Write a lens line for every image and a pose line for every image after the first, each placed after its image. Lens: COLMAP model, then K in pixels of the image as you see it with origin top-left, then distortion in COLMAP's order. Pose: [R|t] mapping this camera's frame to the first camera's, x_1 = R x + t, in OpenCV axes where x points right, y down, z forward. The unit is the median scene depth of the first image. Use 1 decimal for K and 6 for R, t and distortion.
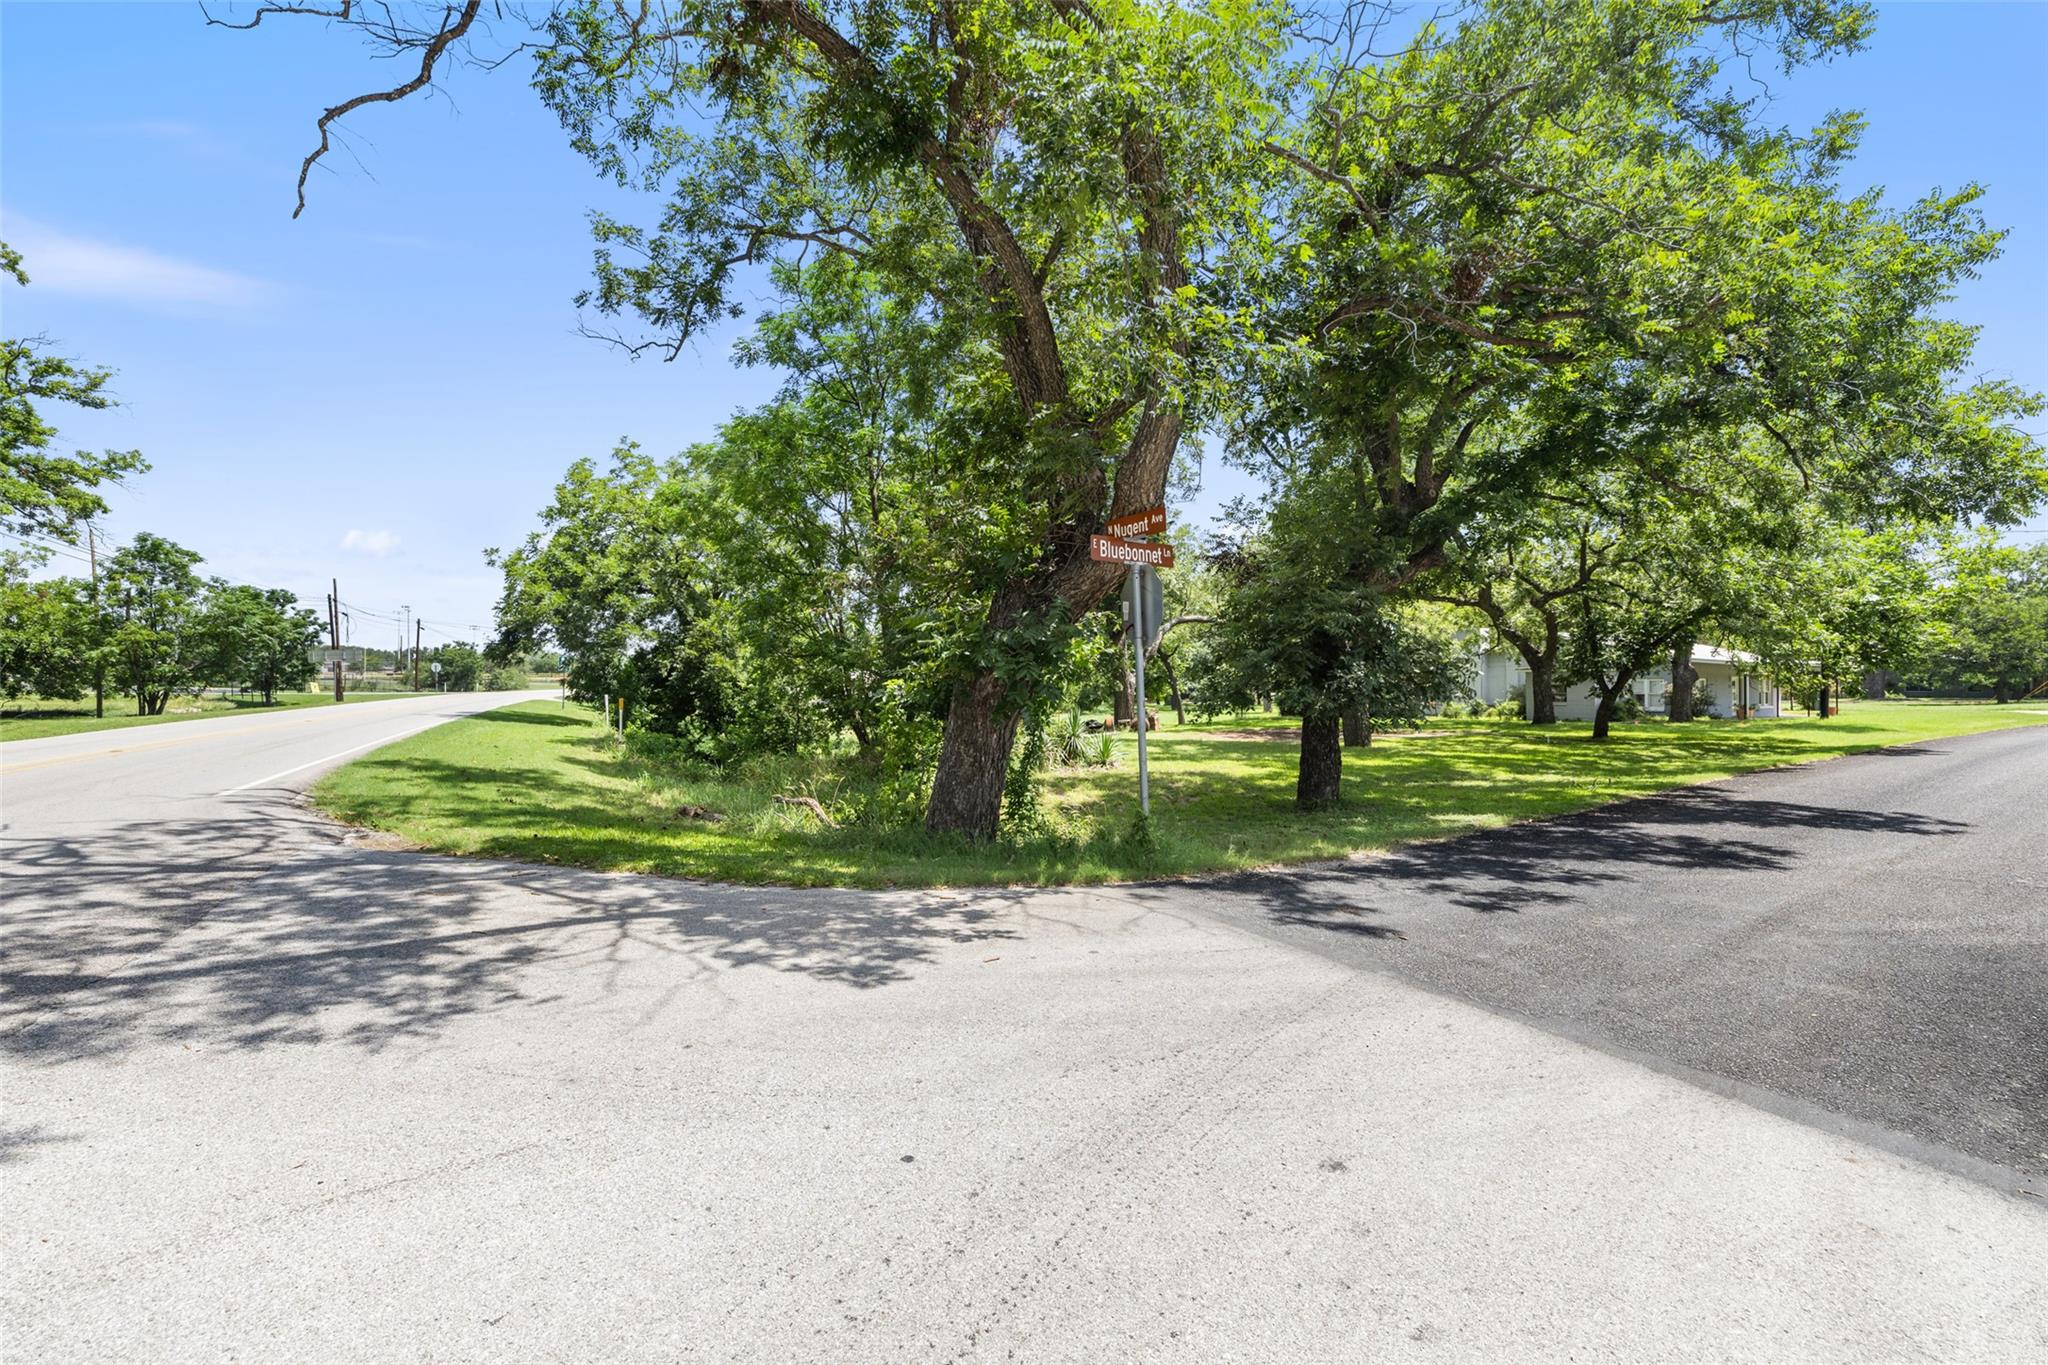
lens RADIAL K [[867.1, 0, 1063.3], [0, 867.1, 681.0], [0, 0, 1]] dist [0.064815, -0.000215]
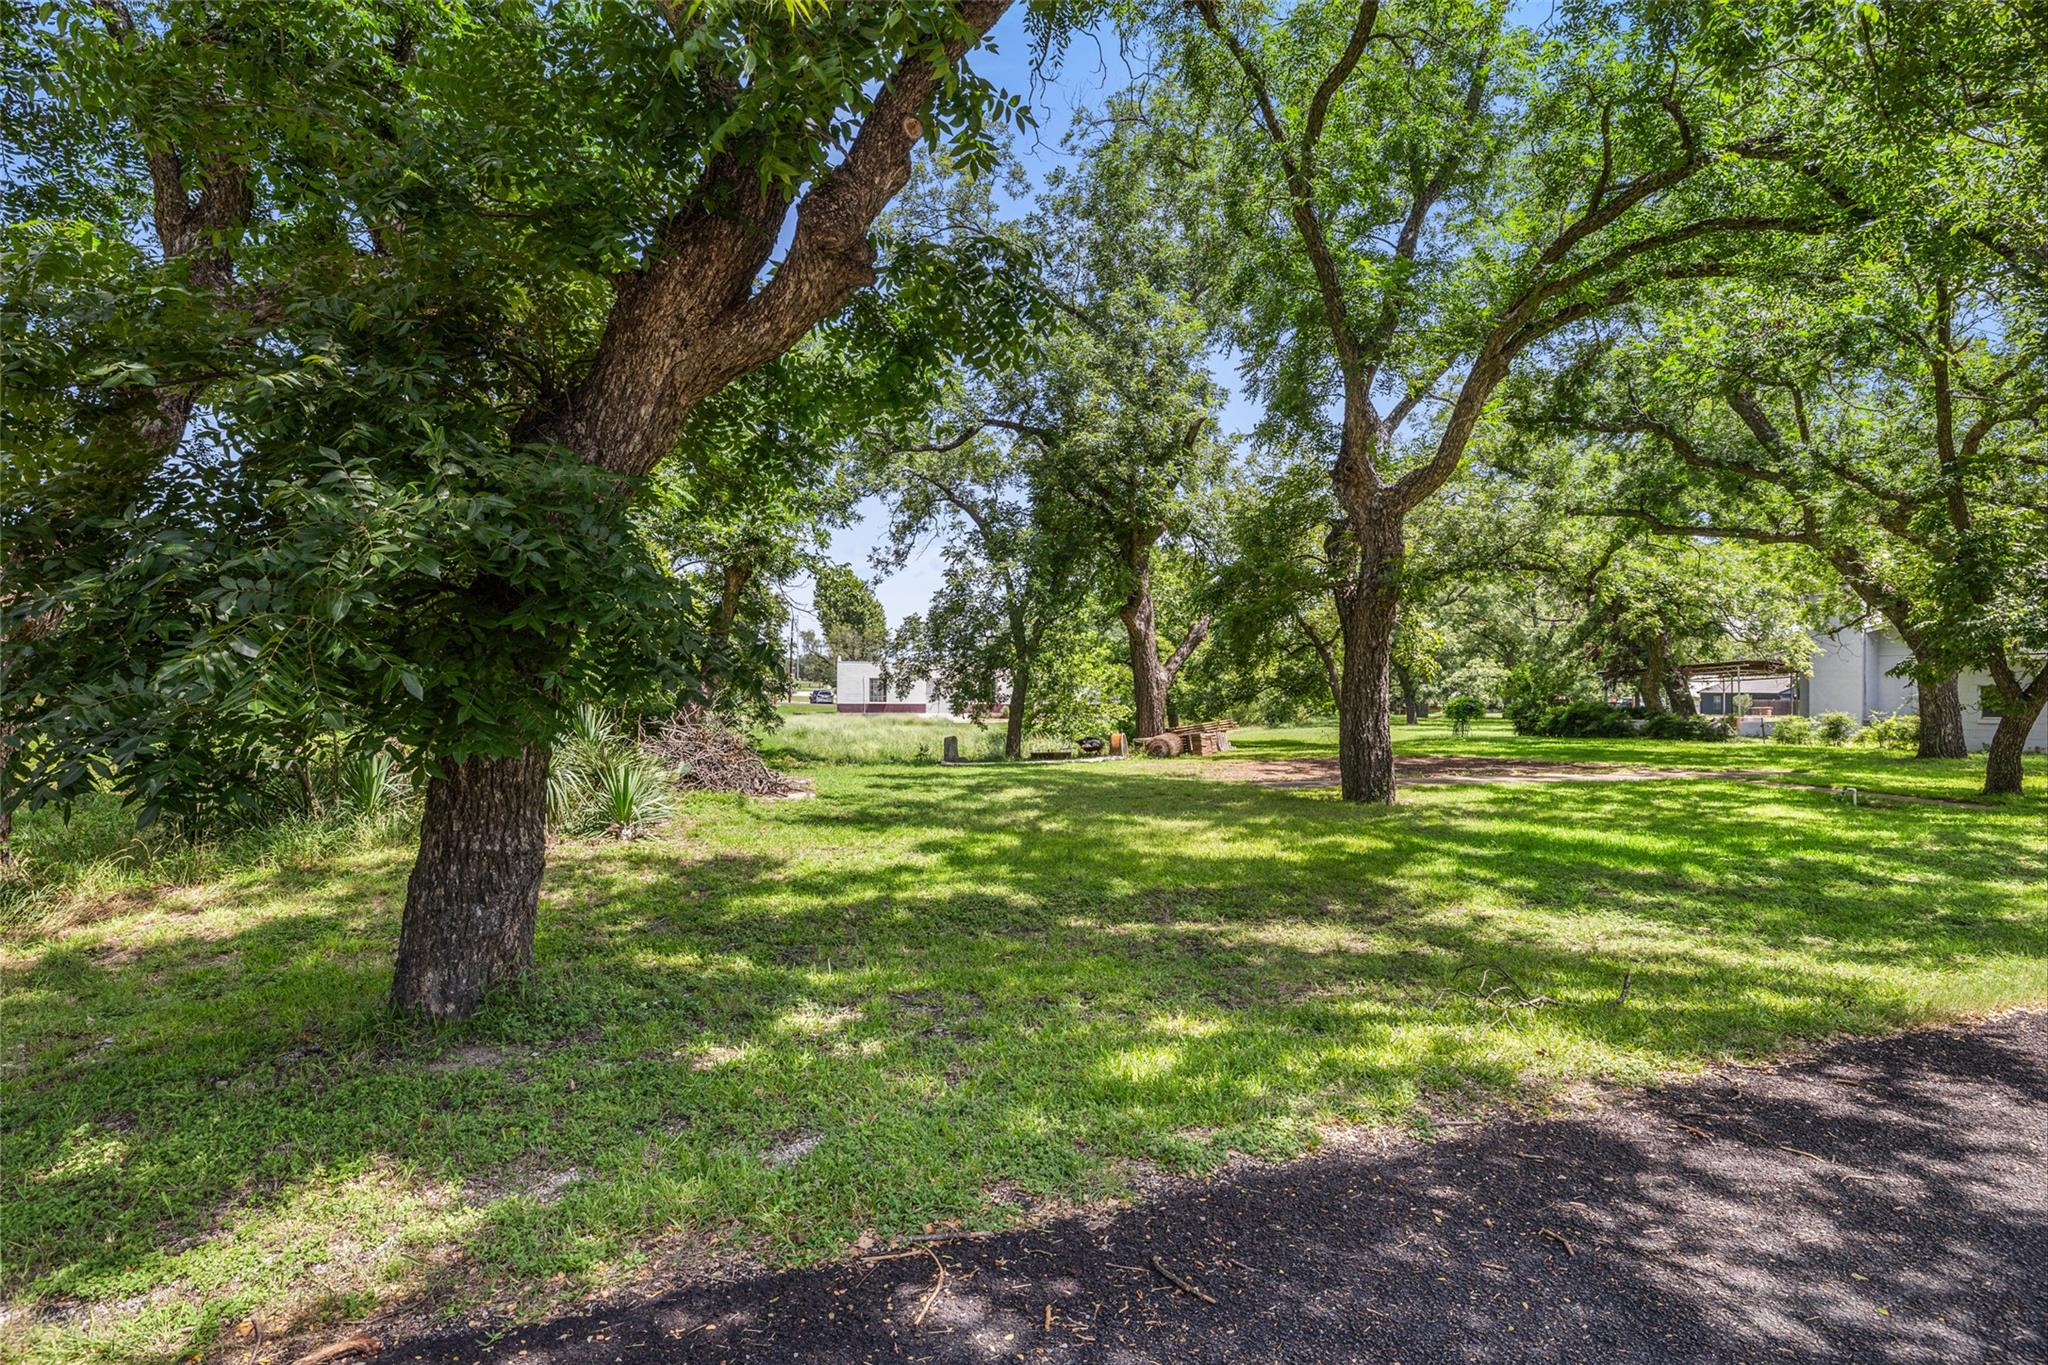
lens RADIAL K [[1013.8, 0, 1022.3], [0, 1013.8, 718.0], [0, 0, 1]] dist [0.000440, 0.000486]
pose [[0.946741, 0.013269, -0.321722, 0.242523], [-0.003848, 0.999546, 0.029899, 0.009653], [0.321973, -0.027069, 0.946362, 0.268510]]
